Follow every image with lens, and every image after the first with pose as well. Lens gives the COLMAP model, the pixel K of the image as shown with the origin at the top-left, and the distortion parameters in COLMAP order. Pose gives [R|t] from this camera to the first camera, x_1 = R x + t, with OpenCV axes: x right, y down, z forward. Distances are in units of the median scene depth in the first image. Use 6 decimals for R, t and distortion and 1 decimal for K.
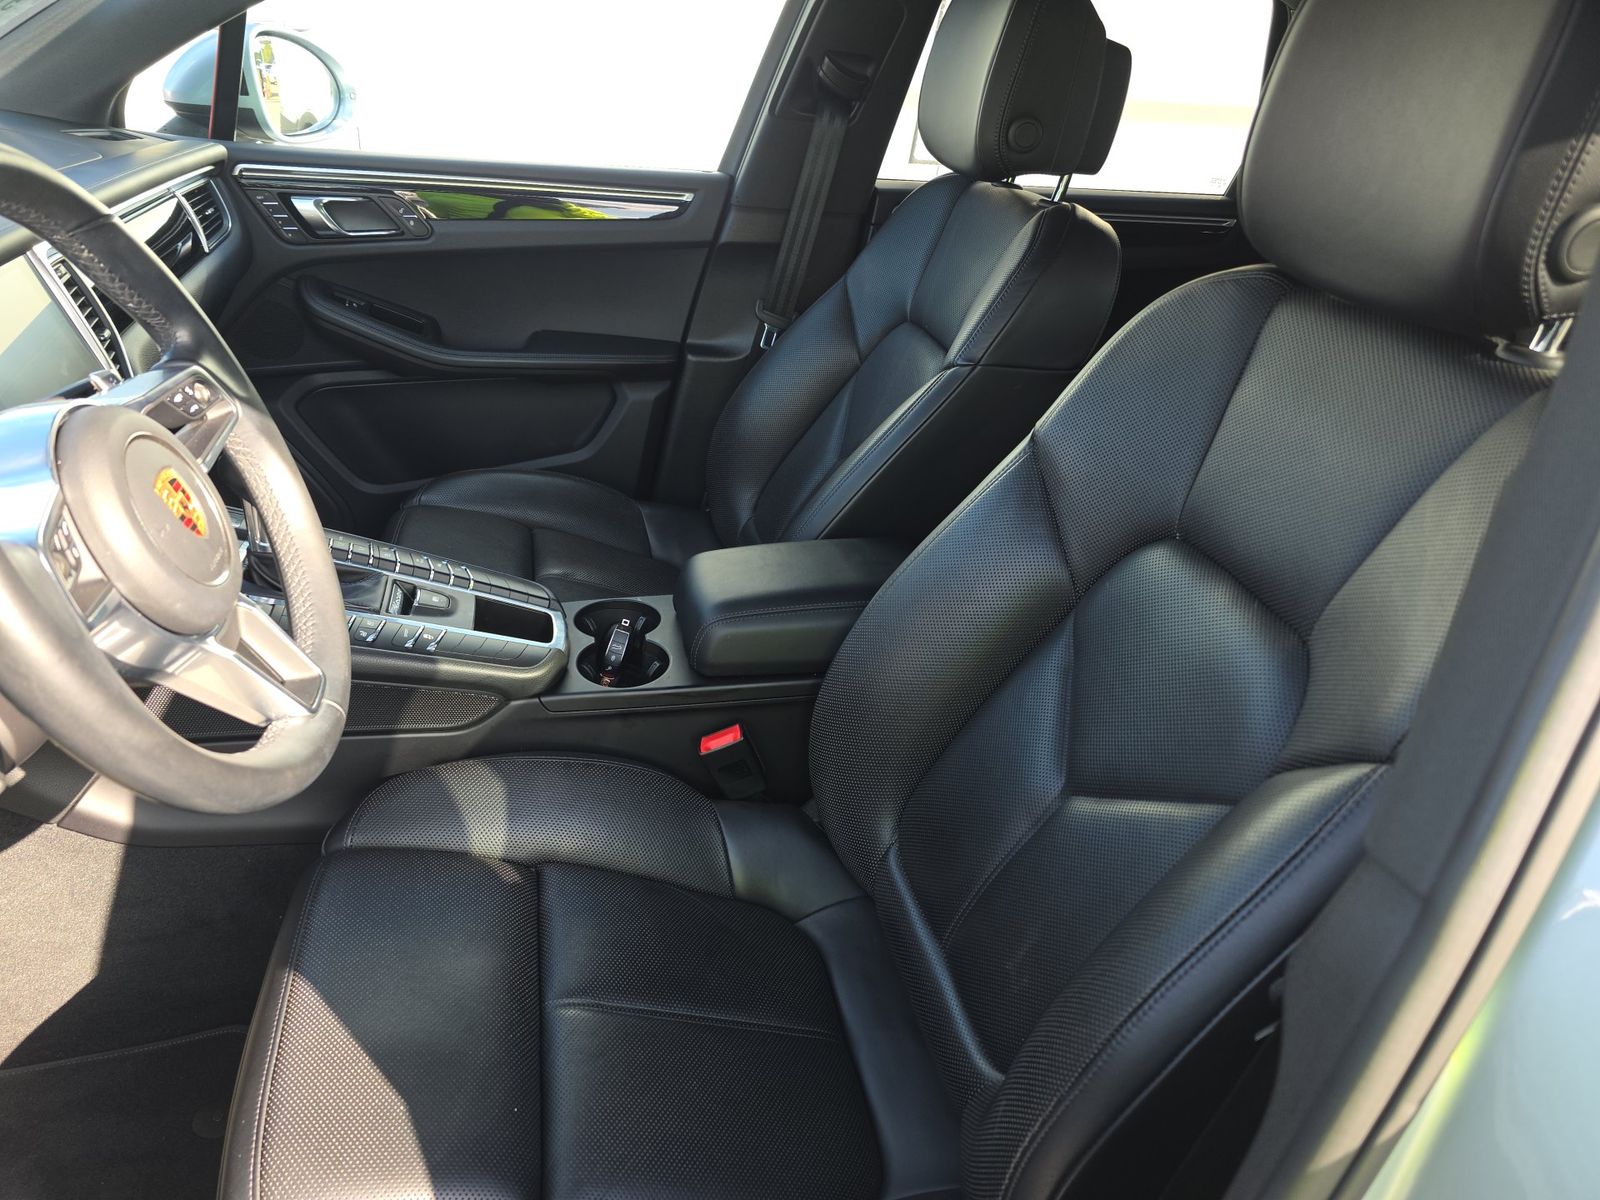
lens RADIAL K [[1170.7, 0, 784.9], [0, 1170.7, 601.8], [0, 0, 1]] dist [0.055867, -0.065565]
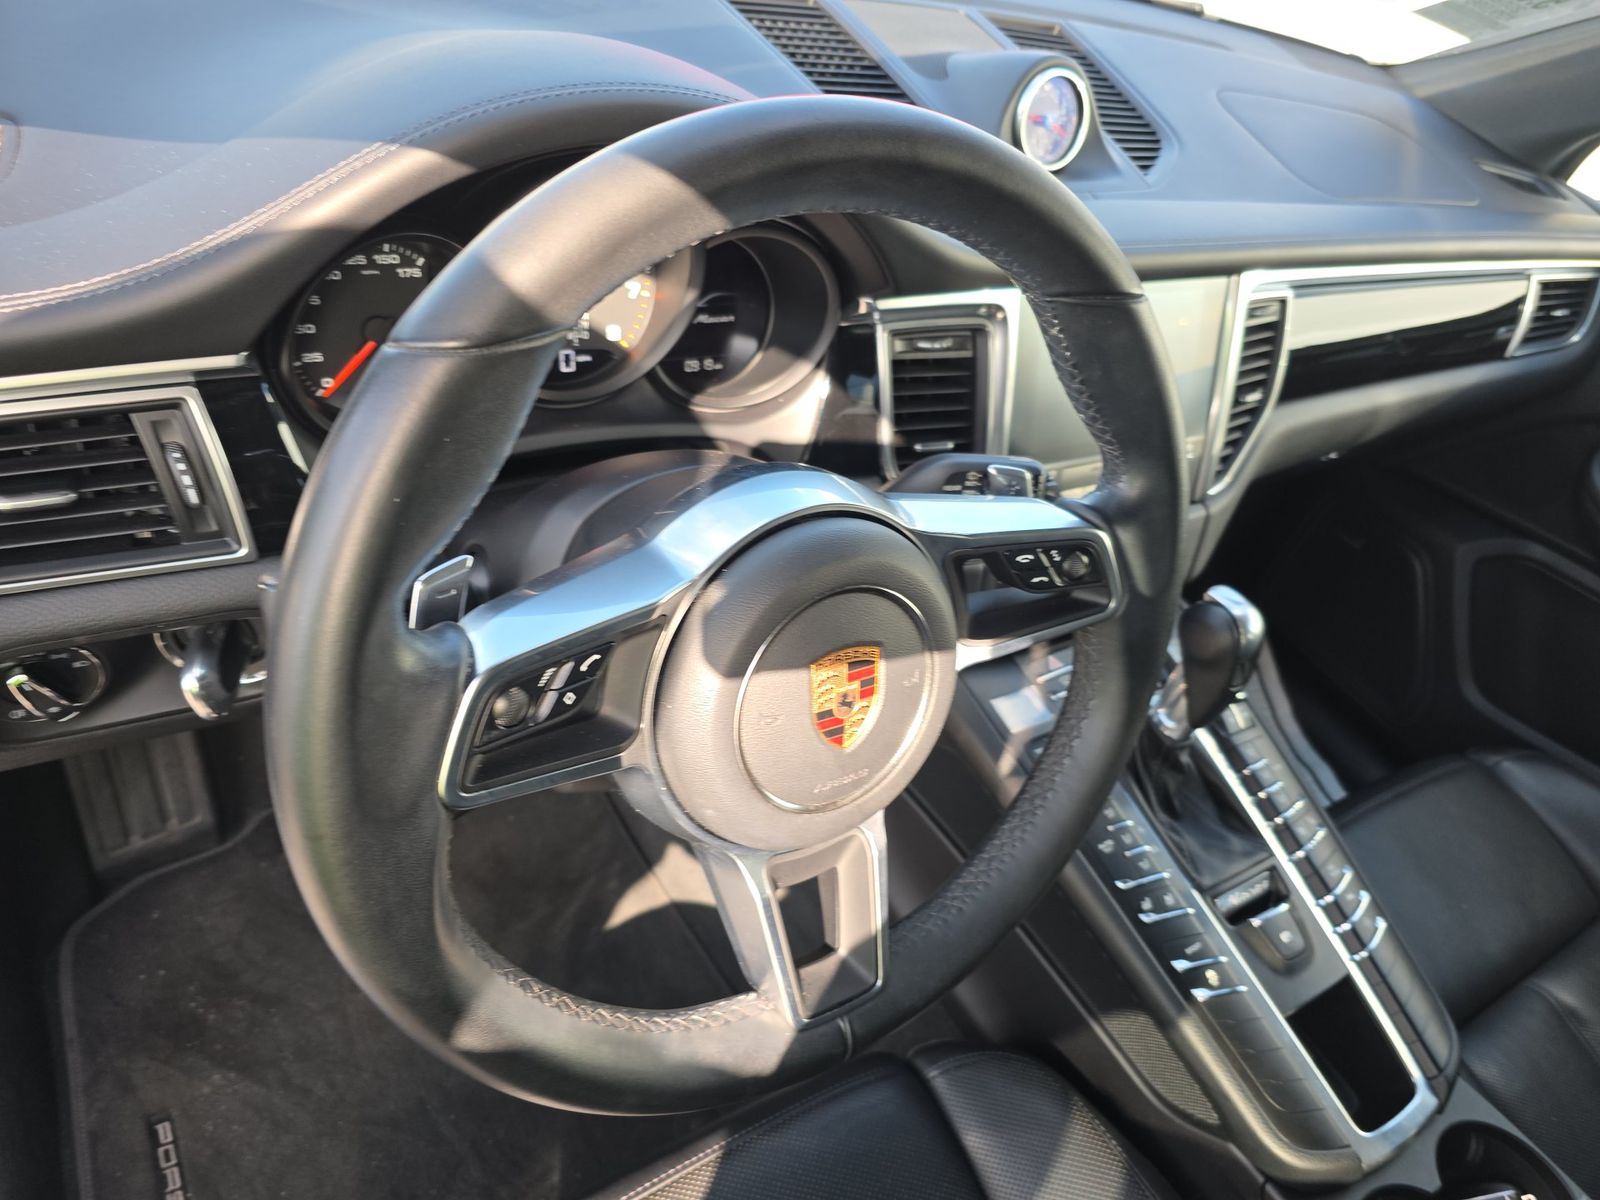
lens RADIAL K [[1105.3, 0, 800.0], [0, 1105.3, 600.0], [0, 0, 1]] dist [0.003245, 0.002878]
pose [[0.361124, 0.598560, -0.715064, -0.042849], [-0.578806, 0.745095, 0.331388, -0.140495], [0.731145, 0.294211, 0.615521, 0.251022]]
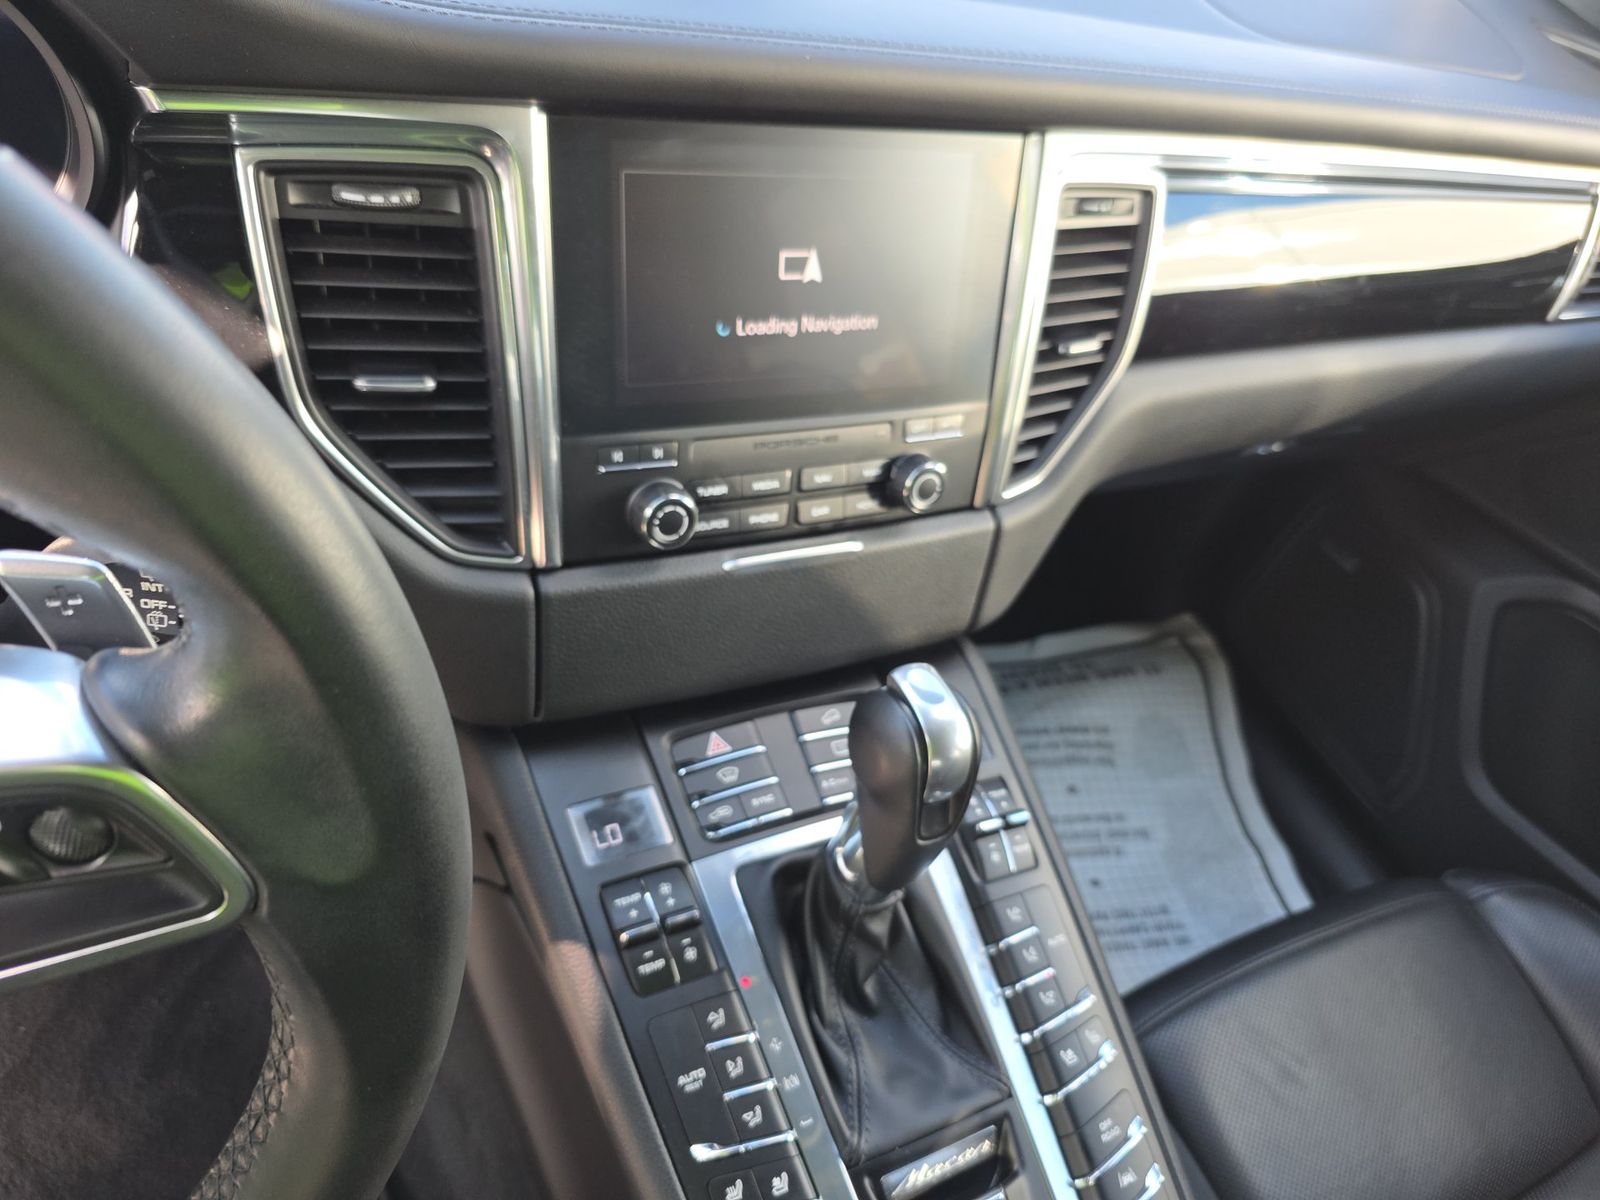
lens RADIAL K [[1170.7, 0, 784.9], [0, 1170.7, 601.8], [0, 0, 1]] dist [0.055867, -0.065565]
pose [[0.274947, 0.660067, -0.699082, -0.130364], [-0.621276, 0.676888, 0.394766, -0.195290], [0.733772, 0.325783, 0.596192, 0.457841]]
